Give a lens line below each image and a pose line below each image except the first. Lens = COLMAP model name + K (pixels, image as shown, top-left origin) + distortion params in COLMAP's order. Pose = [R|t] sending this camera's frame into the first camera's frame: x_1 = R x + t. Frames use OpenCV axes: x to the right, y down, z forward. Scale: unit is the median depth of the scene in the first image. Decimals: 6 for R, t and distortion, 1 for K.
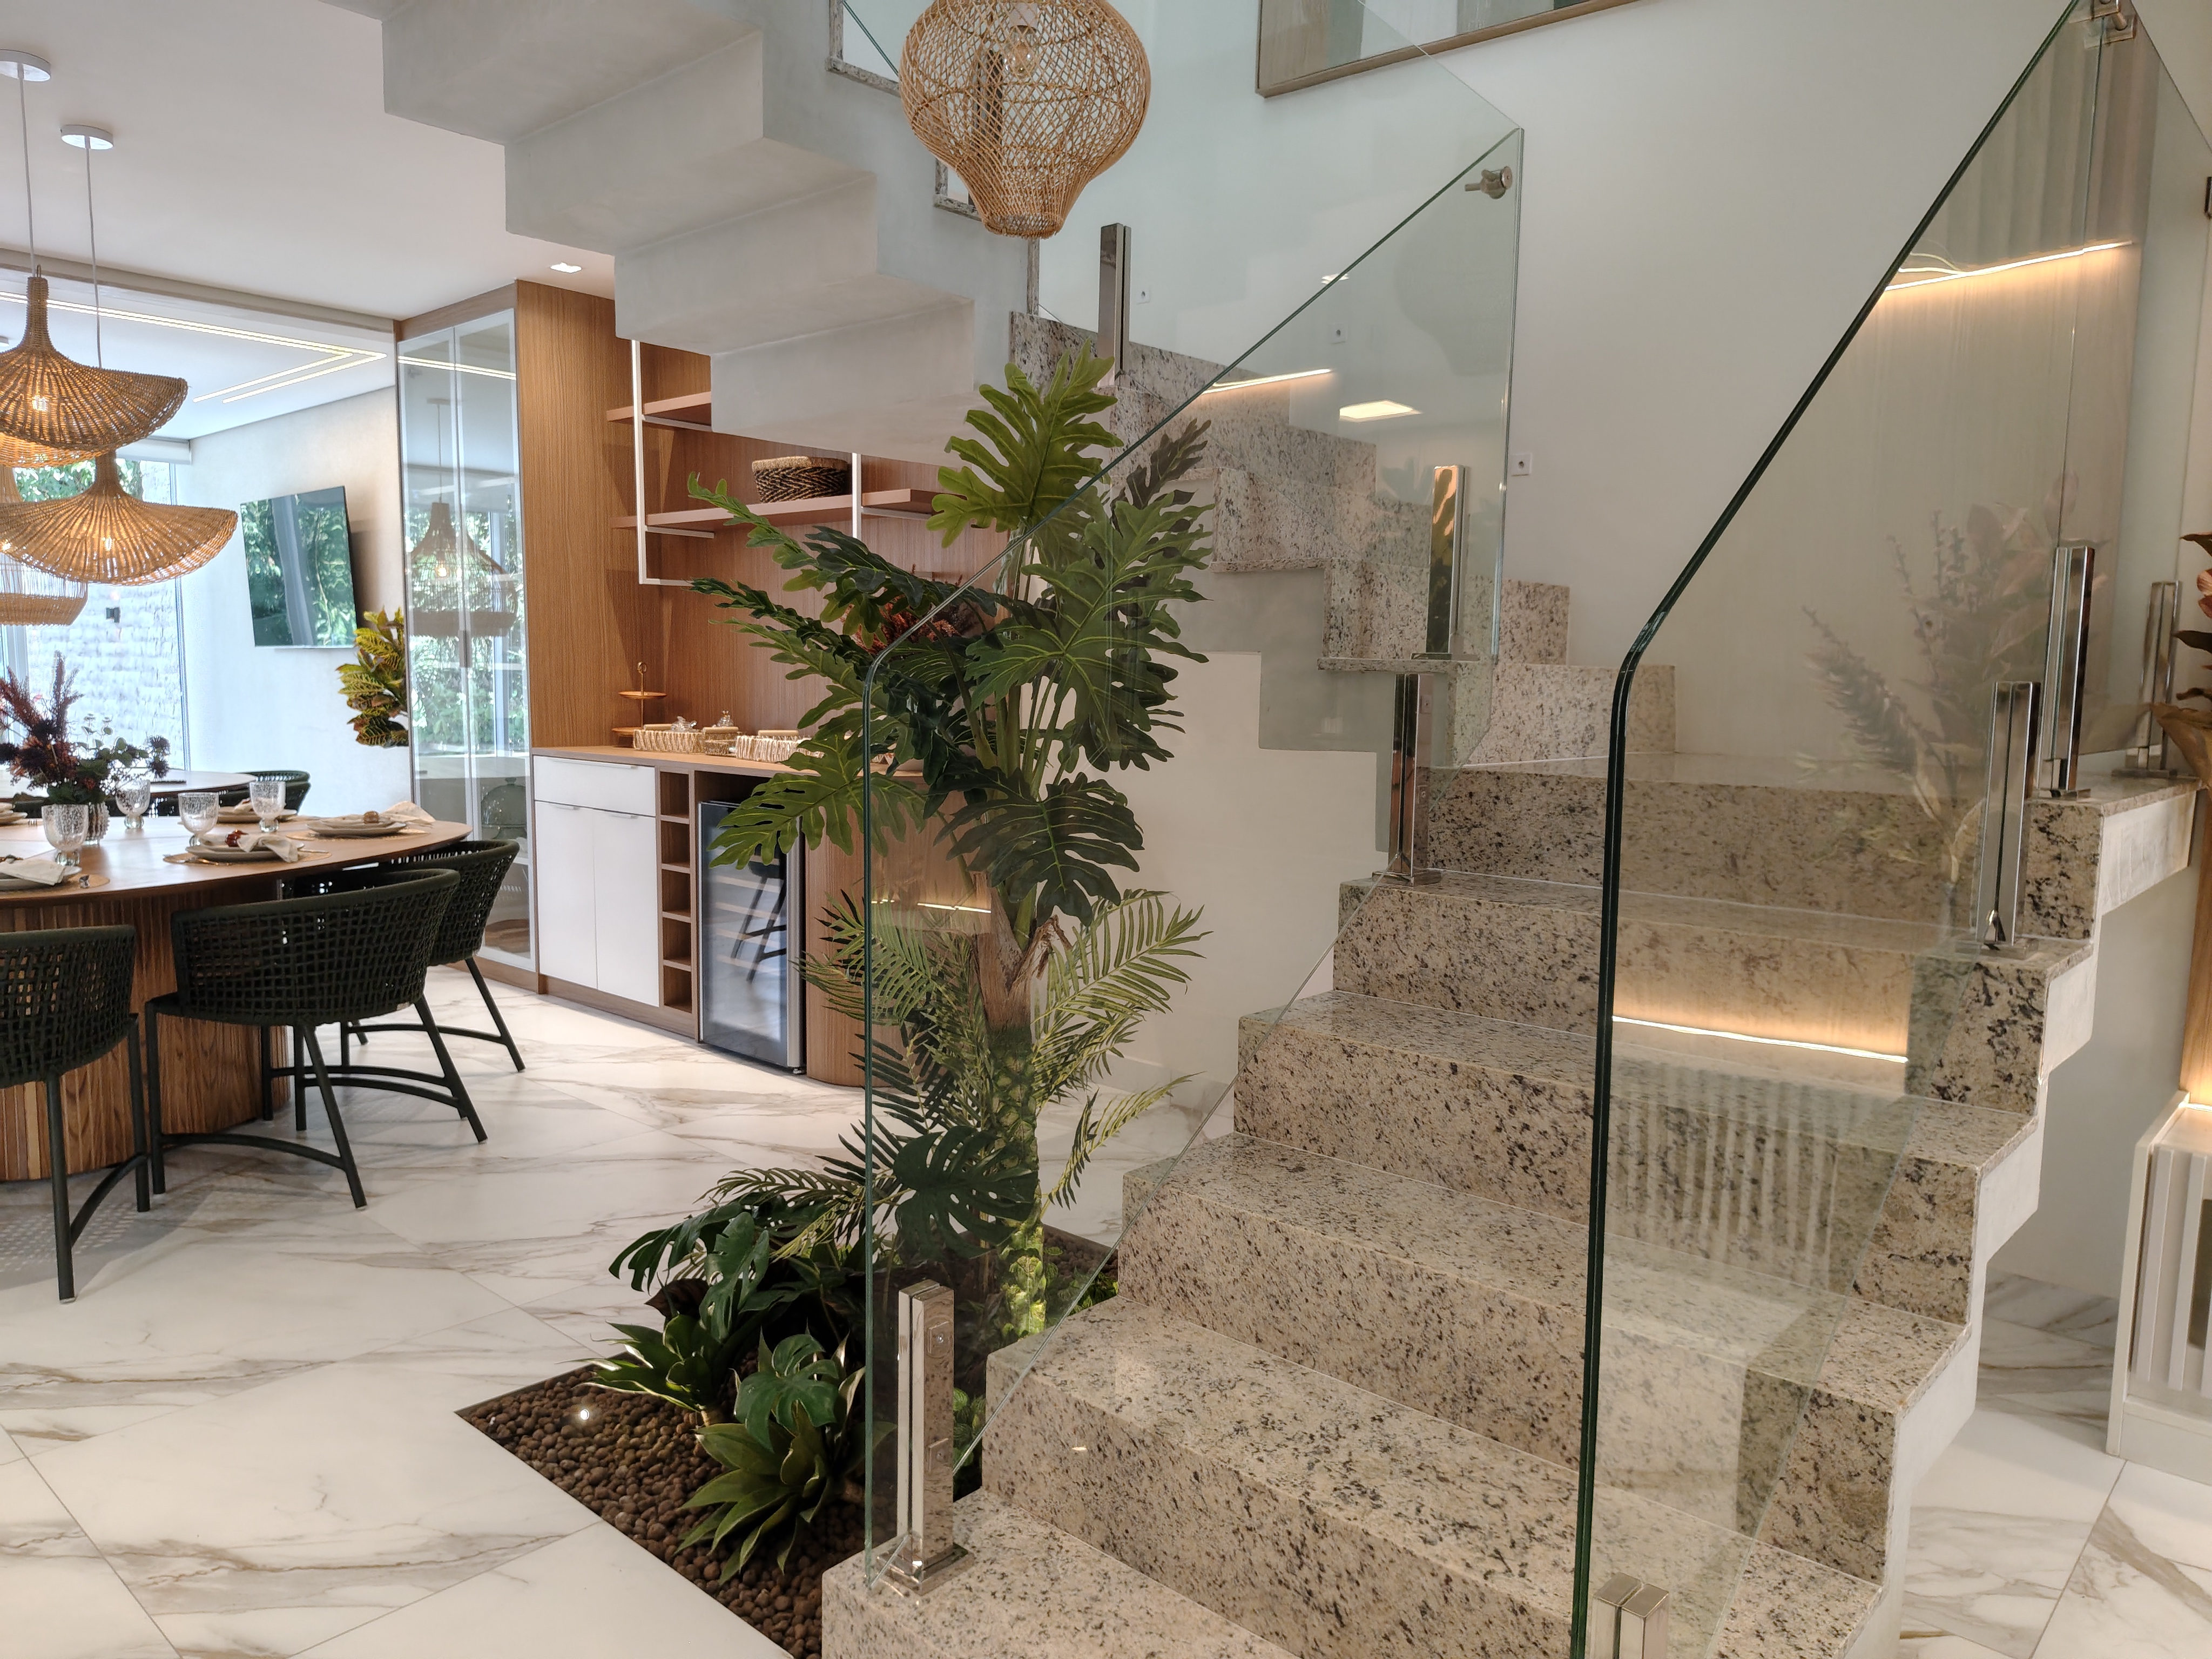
lens RADIAL K [[1516.2, 0, 1073.1], [0, 1516.2, 838.6], [0, 0, 1]] dist [0.066432, -0.068374]
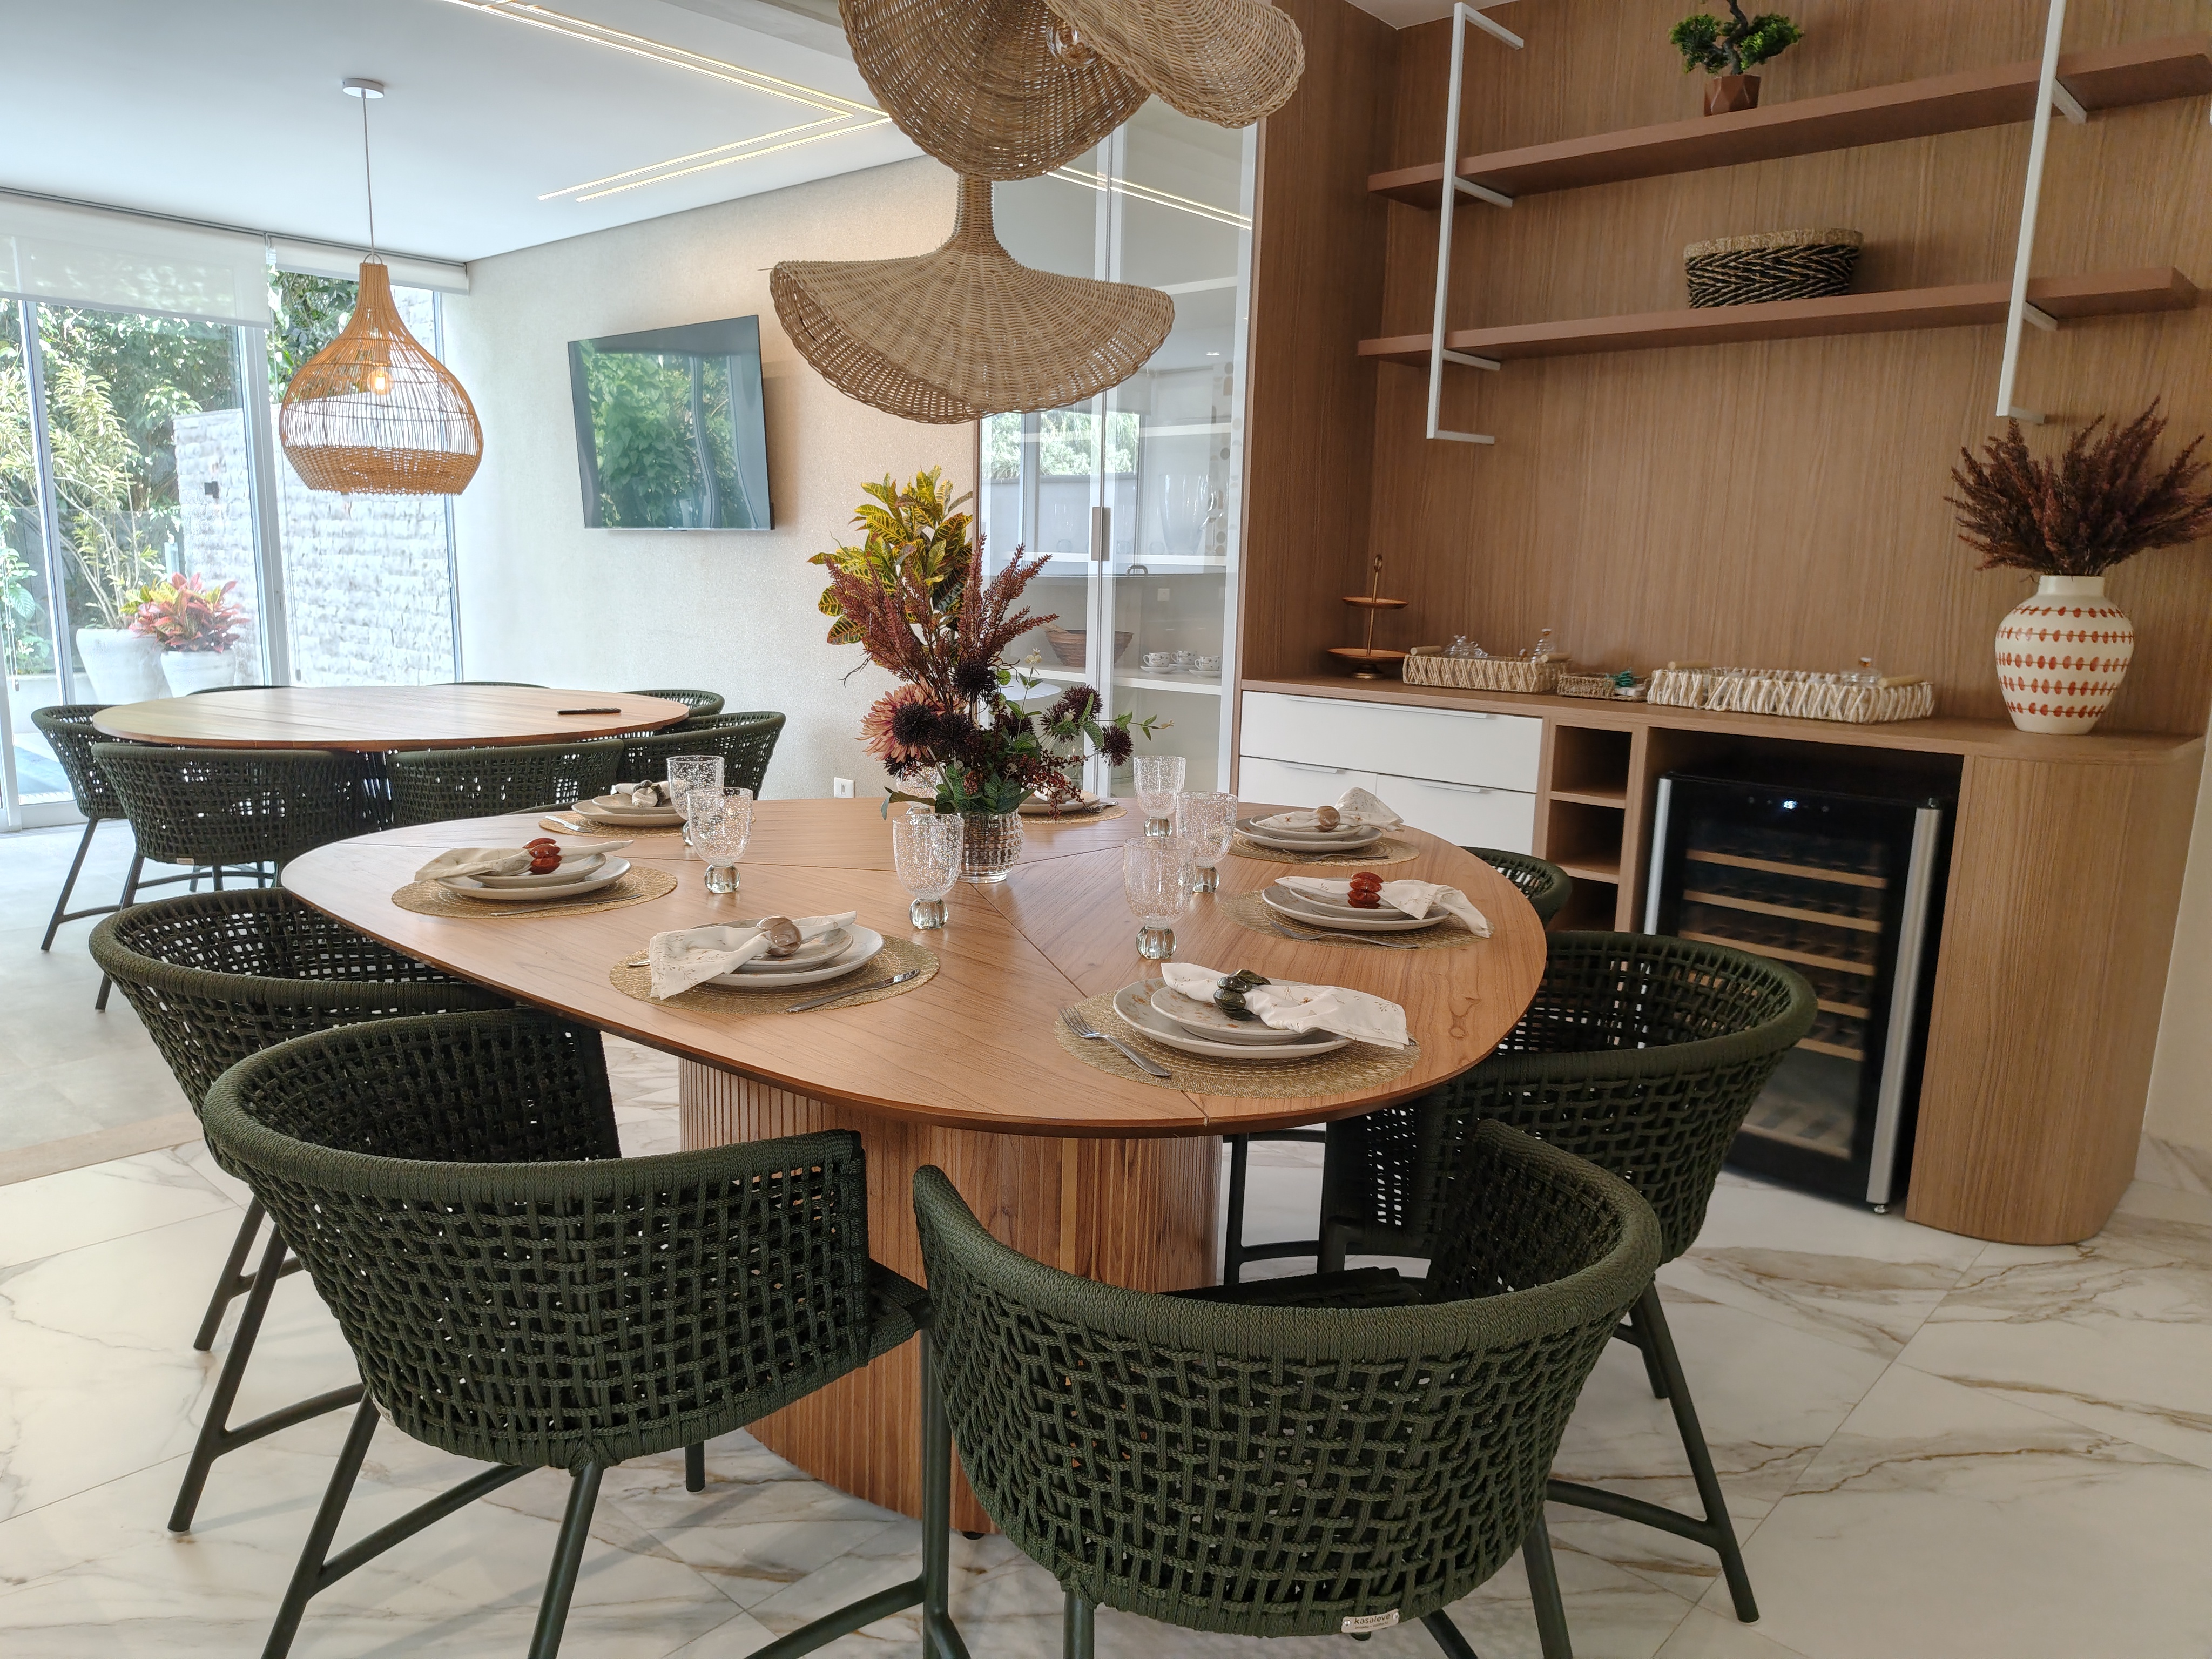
lens RADIAL K [[1516.2, 0, 1073.1], [0, 1516.2, 838.6], [0, 0, 1]] dist [0.066432, -0.068374]
pose [[0.999967, 0.007892, 0.001955, -0.249119], [-0.008014, 0.997267, 0.073444, -0.021891], [-0.001370, -0.073458, 0.997297, 0.177914]]
